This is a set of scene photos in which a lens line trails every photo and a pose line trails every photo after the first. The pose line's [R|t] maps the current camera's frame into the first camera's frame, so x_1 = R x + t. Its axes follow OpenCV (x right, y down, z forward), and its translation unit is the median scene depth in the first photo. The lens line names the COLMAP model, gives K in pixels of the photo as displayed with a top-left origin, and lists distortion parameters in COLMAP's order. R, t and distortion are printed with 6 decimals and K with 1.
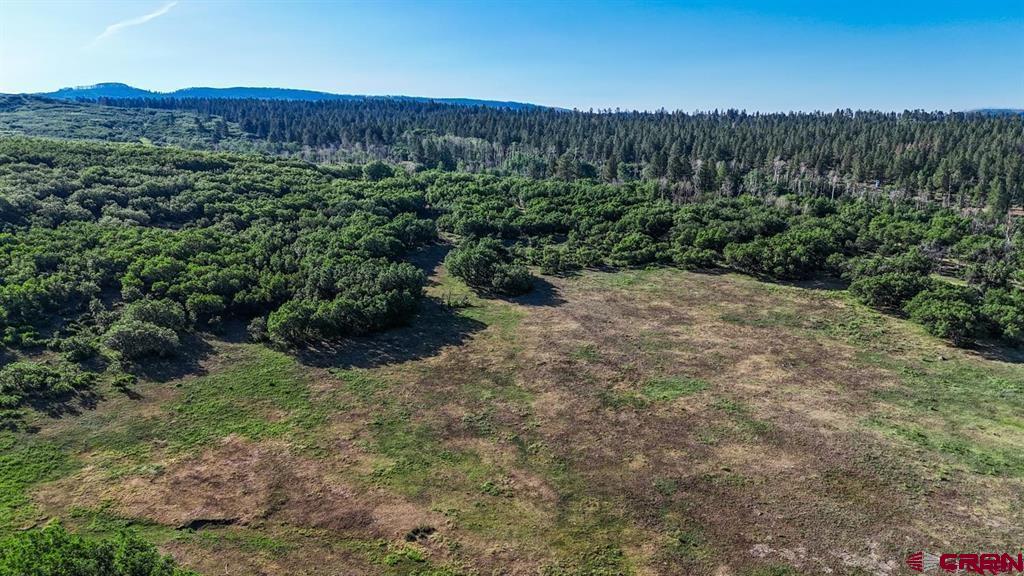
lens RADIAL K [[751.5, 0, 509.9], [0, 751.5, 286.9], [0, 0, 1]] dist [0.093582, -0.098235]
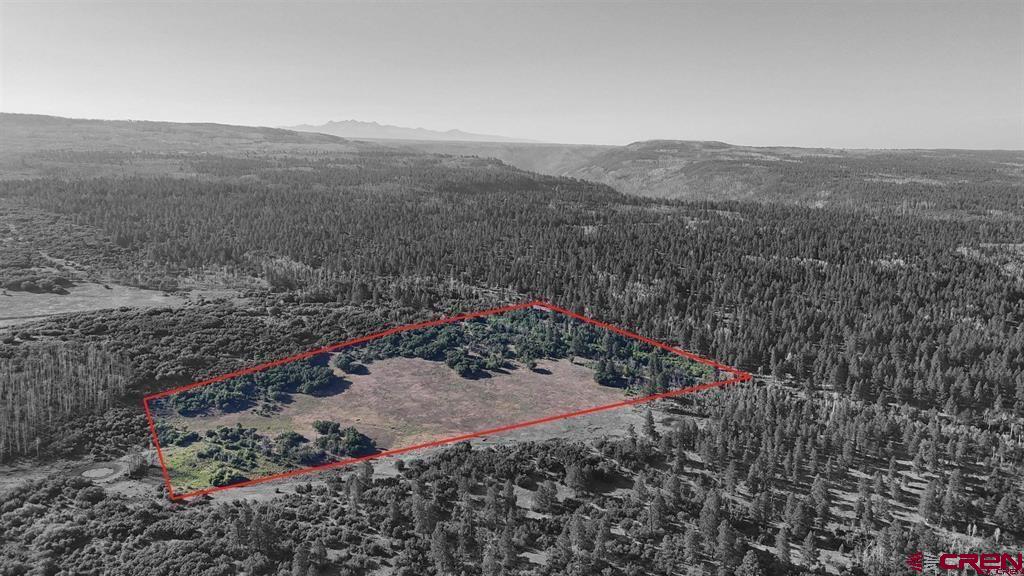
lens RADIAL K [[751.5, 0, 509.9], [0, 751.5, 286.9], [0, 0, 1]] dist [0.093582, -0.098235]
pose [[0.948454, -0.060420, 0.311101, -0.417716], [0.059905, 0.998141, 0.011221, -0.413003], [-0.311201, 0.007994, 0.950311, -2.824511]]
